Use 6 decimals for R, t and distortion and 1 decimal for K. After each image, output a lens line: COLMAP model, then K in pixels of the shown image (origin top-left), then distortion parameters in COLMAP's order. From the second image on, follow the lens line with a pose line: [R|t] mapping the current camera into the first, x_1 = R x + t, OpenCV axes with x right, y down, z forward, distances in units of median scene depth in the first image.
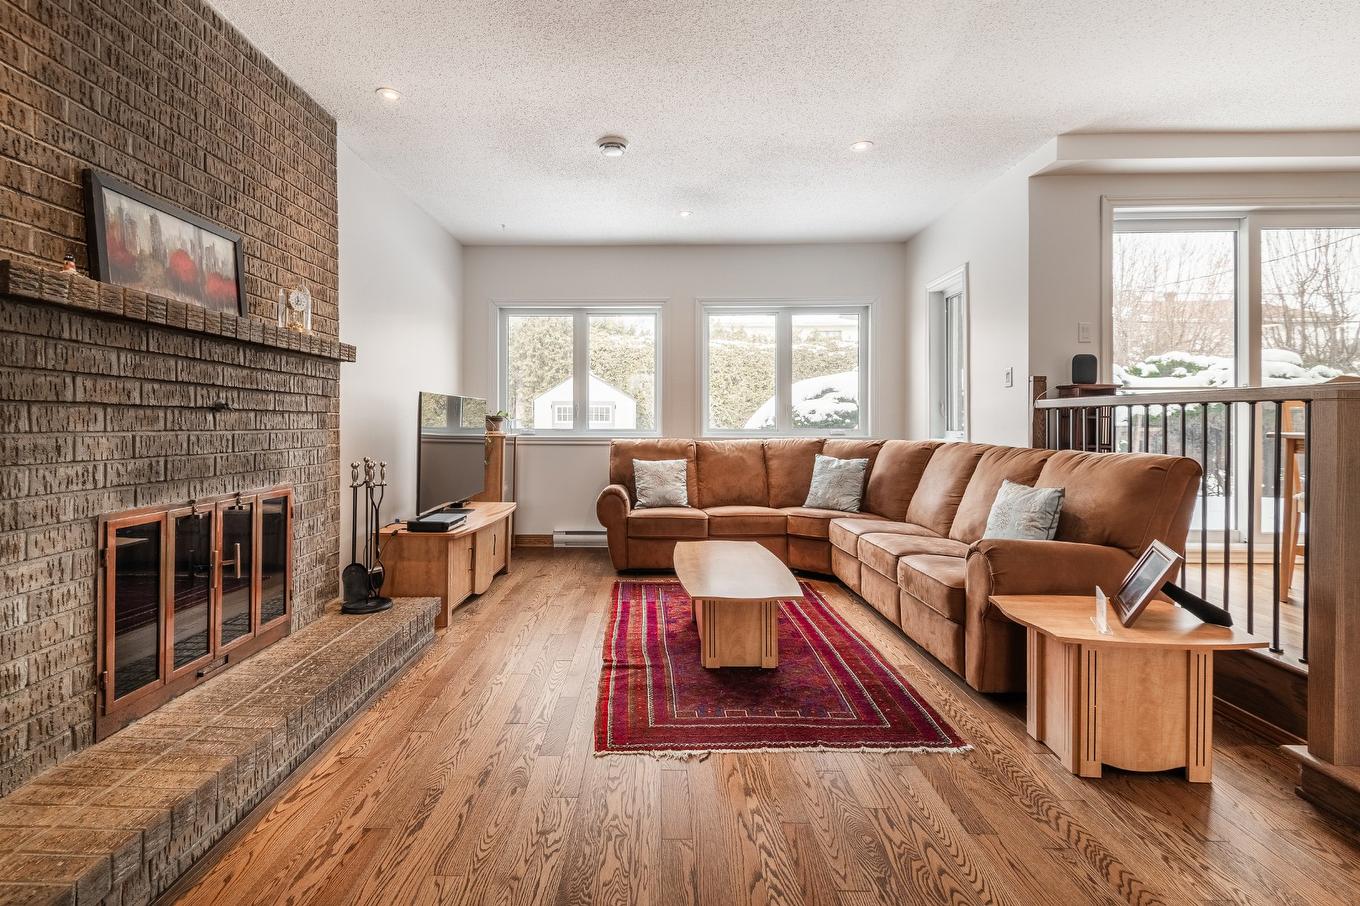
lens RADIAL K [[627.1, 0, 638.0], [0, 627.1, 417.0], [0, 0, 1]] dist [0.035677, -0.021737]
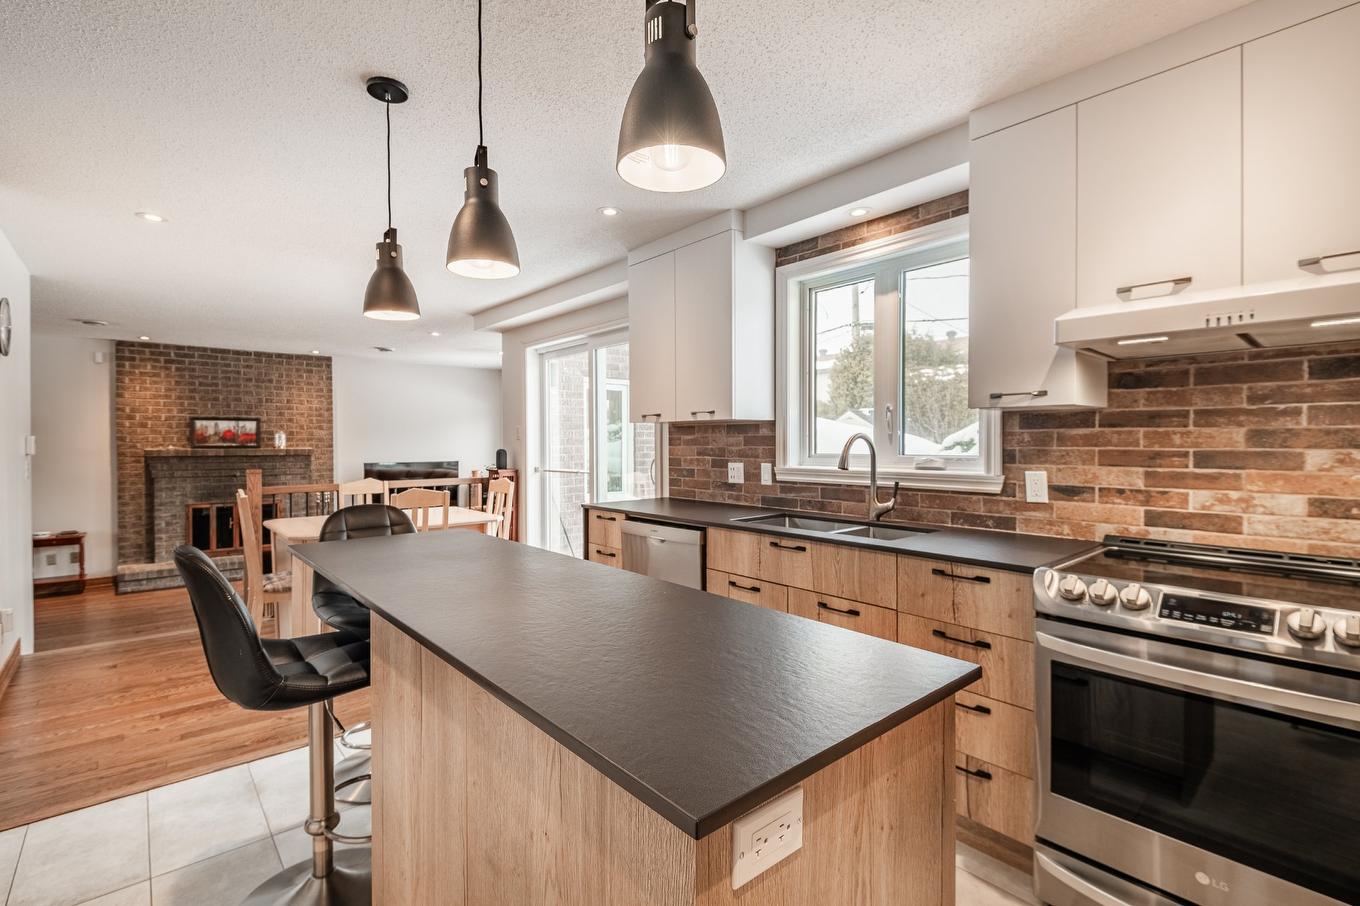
lens RADIAL K [[620.4, 0, 682.0], [0, 620.4, 447.9], [0, 0, 1]] dist [0.025308, -0.017464]
pose [[0.686579, 0.006450, -0.727026, 1.907334], [0.006882, 0.999858, 0.015369, -0.110542], [0.727022, -0.015555, 0.686438, 0.254382]]
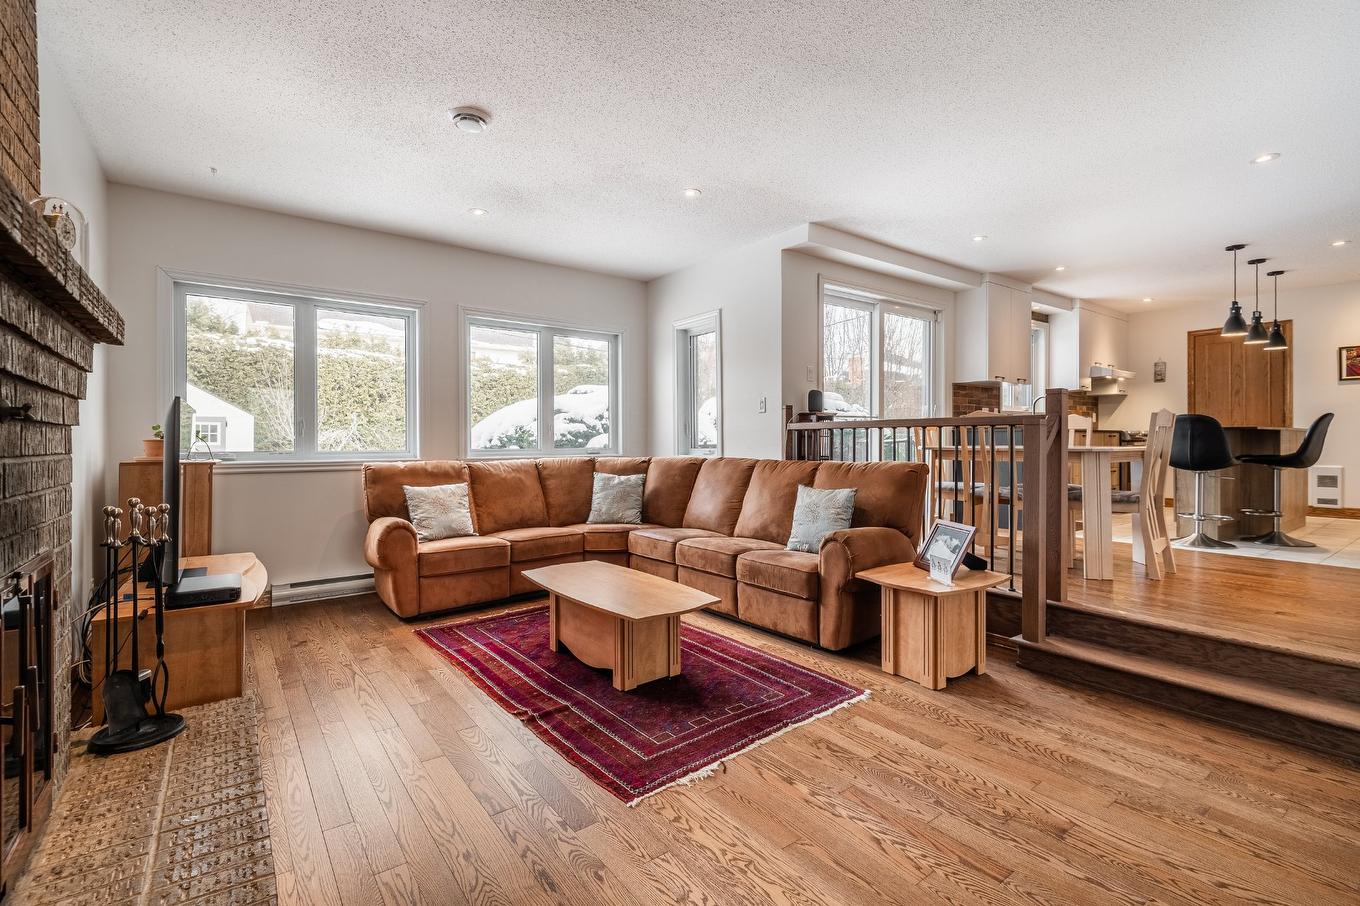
lens RADIAL K [[617.6, 0, 680.6], [0, 617.6, 438.5], [0, 0, 1]] dist [0.033220, -0.020875]
pose [[0.781630, -0.000469, 0.623742, -0.309151], [-0.000272, 0.999999, 0.001093, 0.002729], [-0.623742, -0.001024, 0.781630, 0.138969]]
